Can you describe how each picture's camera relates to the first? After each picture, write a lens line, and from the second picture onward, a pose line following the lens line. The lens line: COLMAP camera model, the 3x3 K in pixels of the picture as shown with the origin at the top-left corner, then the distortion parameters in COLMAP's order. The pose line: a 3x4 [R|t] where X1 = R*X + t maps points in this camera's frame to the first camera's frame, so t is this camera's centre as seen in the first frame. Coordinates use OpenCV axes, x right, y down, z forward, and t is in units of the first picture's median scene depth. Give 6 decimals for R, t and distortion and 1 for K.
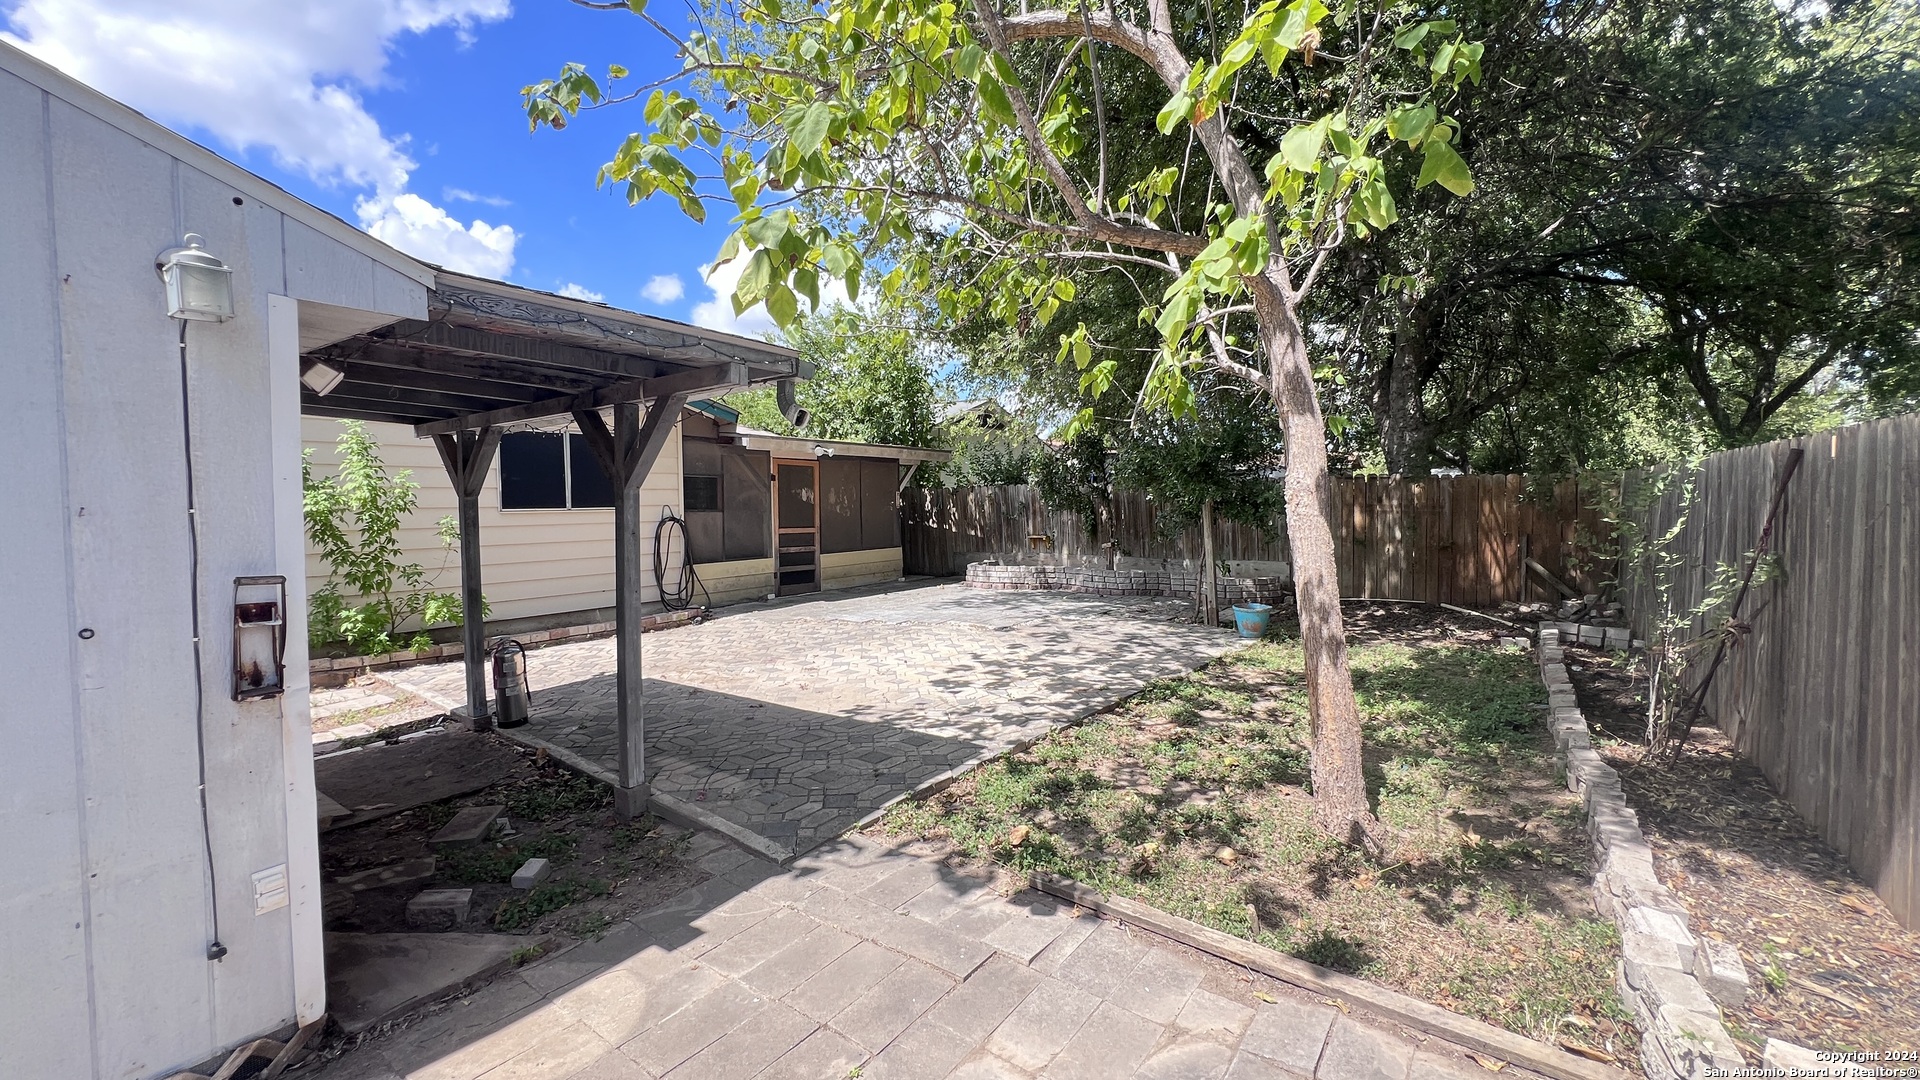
lens RADIAL K [[779.0, 0, 954.3], [0, 779.0, 533.6], [0, 0, 1]] dist [-0.000454, -0.000023]
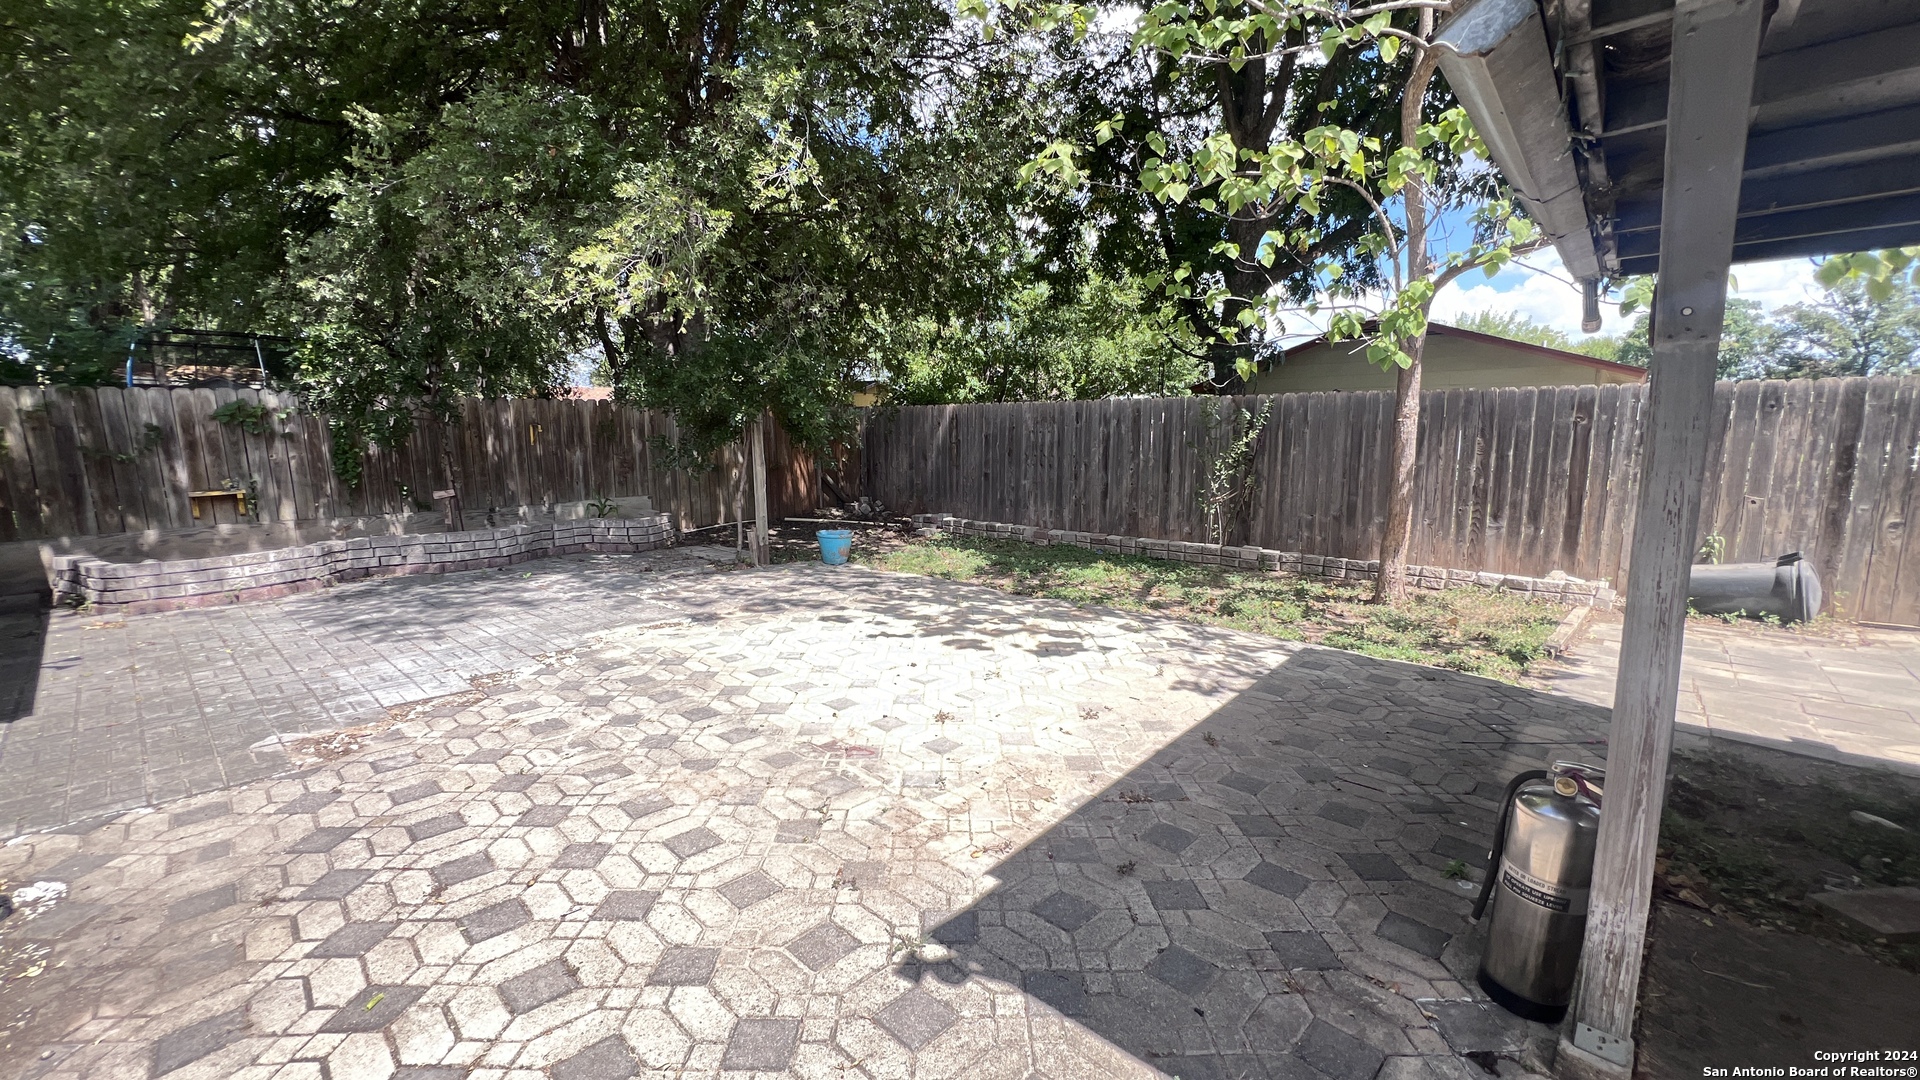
lens RADIAL K [[760.9, 0, 963.6], [0, 760.9, 533.8], [0, 0, 1]] dist [0.002883, 0.000410]
pose [[0.098939, -0.128448, 0.986769, -0.902859], [0.041726, 0.991297, 0.124854, -0.029384], [-0.994218, 0.028821, 0.103438, 1.194424]]
